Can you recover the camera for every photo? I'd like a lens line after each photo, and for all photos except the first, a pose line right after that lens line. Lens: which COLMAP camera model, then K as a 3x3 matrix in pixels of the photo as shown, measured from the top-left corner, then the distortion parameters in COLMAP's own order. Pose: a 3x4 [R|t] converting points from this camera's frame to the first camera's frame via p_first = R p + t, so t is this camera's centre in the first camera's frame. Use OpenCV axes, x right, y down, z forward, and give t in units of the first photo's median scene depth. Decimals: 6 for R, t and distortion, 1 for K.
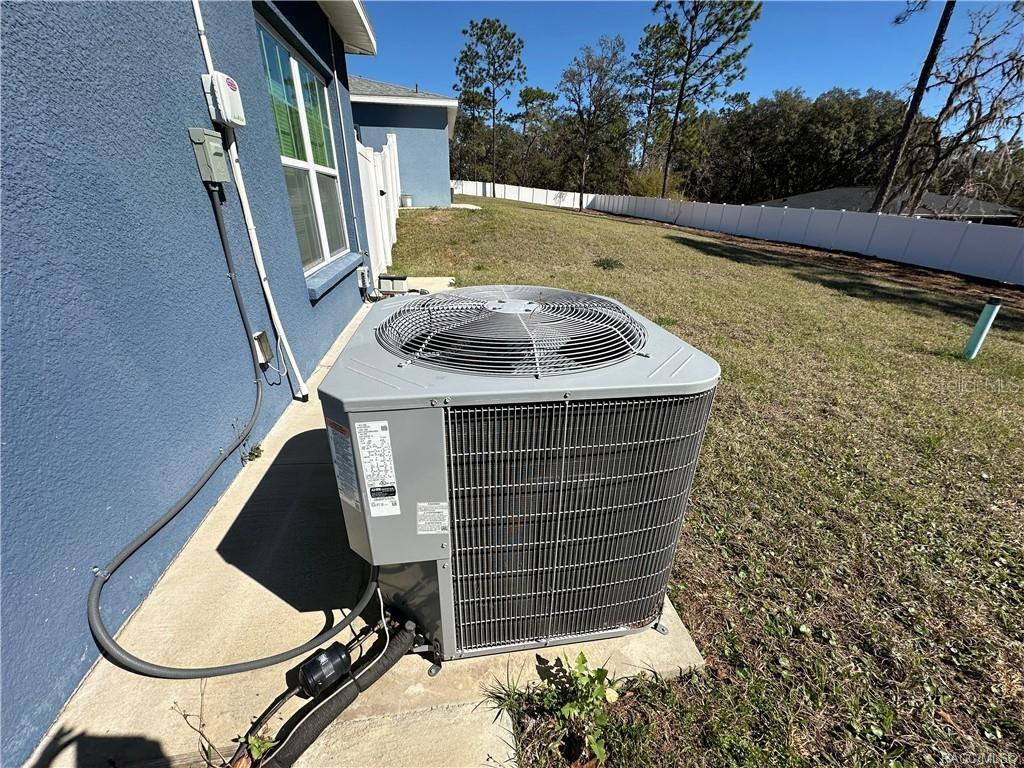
lens RADIAL K [[409.9, 0, 512.0], [0, 409.9, 384.0], [0, 0, 1]] dist [-0.001004, 0.000326]
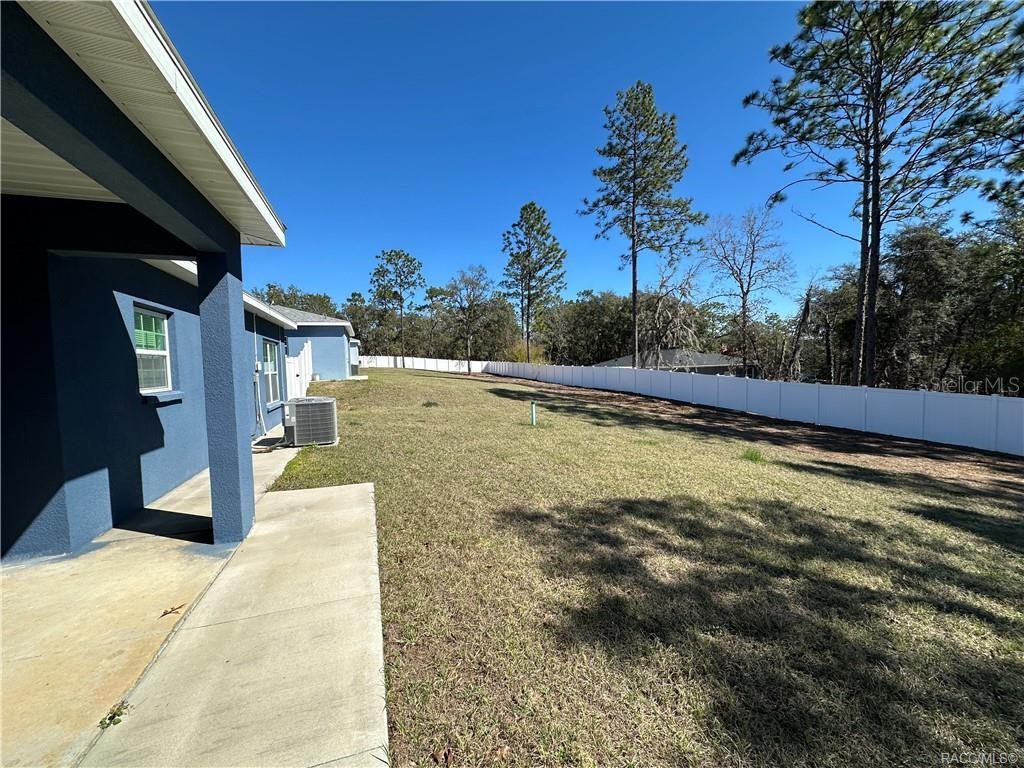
lens RADIAL K [[409.9, 0, 512.0], [0, 409.9, 384.0], [0, 0, 1]] dist [-0.001004, 0.000326]
pose [[0.982072, -0.053378, 0.180791, 0.053080], [0.115946, 0.927241, -0.356063, 0.061669], [-0.148631, 0.370642, 0.916806, -0.148871]]
